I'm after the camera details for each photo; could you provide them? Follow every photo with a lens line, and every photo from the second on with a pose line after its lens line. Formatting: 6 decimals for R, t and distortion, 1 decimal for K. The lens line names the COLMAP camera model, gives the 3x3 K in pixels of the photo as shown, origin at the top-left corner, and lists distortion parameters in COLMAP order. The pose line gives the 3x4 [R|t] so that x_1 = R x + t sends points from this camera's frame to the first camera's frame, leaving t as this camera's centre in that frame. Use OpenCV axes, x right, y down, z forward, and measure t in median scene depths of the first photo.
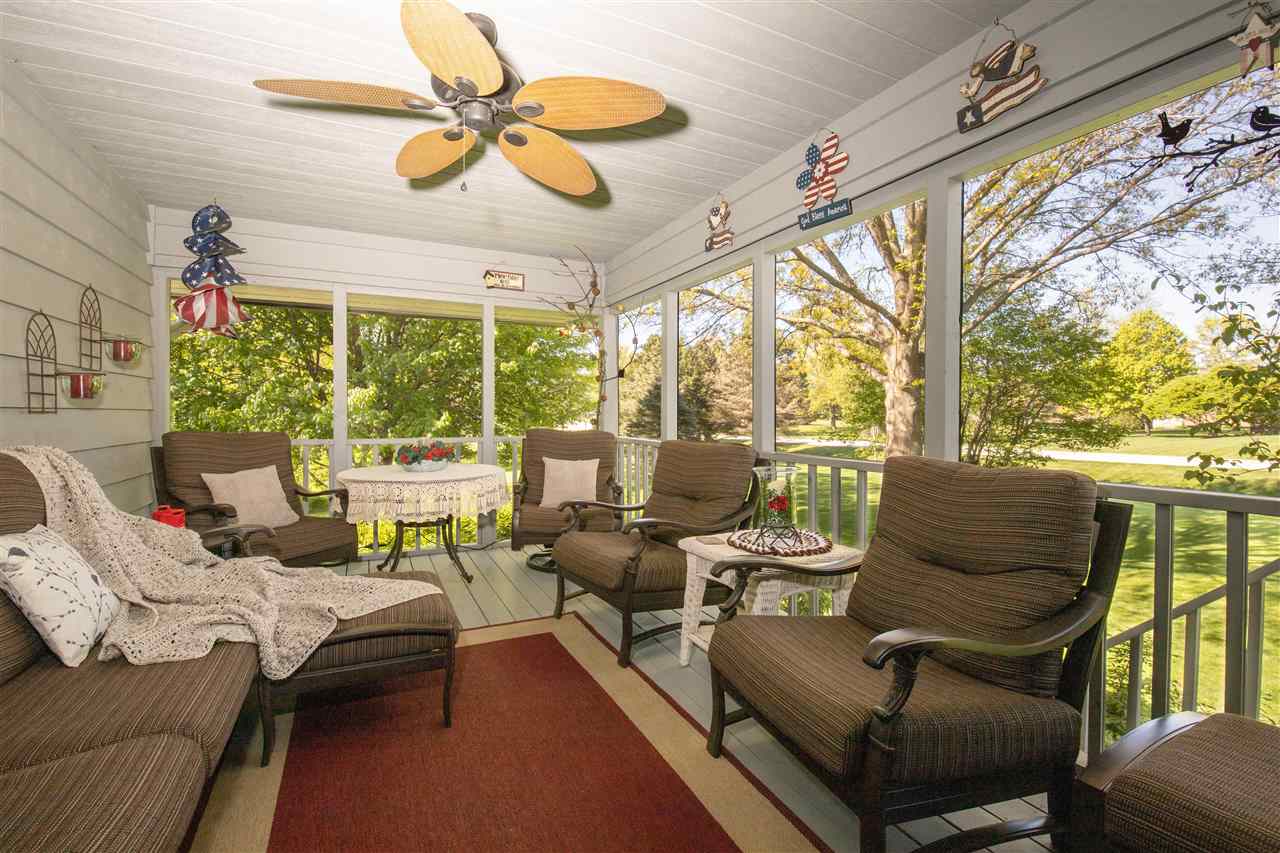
lens RADIAL K [[563.9, 0, 636.4], [0, 563.9, 411.0], [0, 0, 1]] dist [-0.002573, -0.001145]
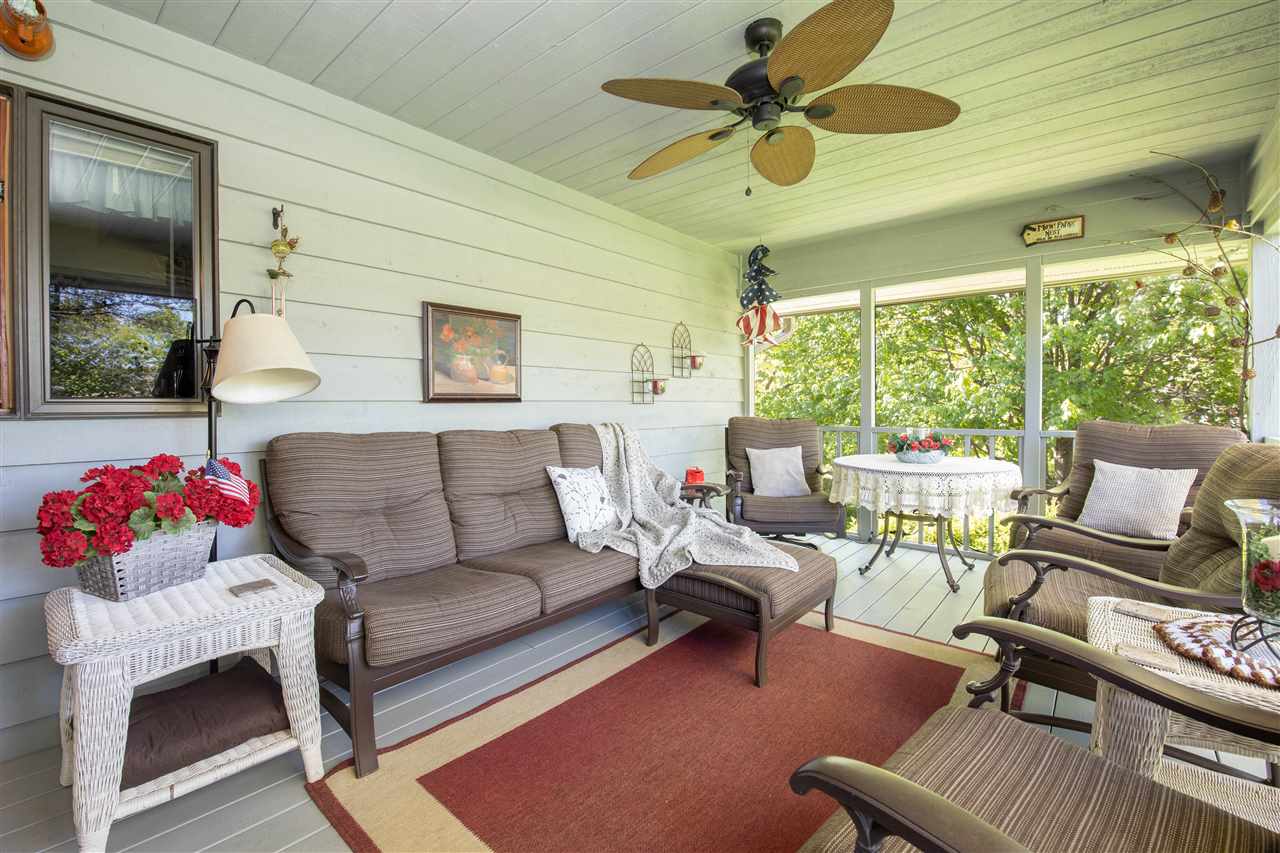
lens RADIAL K [[563.9, 0, 636.4], [0, 563.9, 411.0], [0, 0, 1]] dist [-0.002573, -0.001145]
pose [[0.407241, 0.000486, -0.913321, 0.375715], [0.011063, 0.999924, 0.005465, 0.012189], [0.913254, -0.012329, 0.407205, 0.231504]]
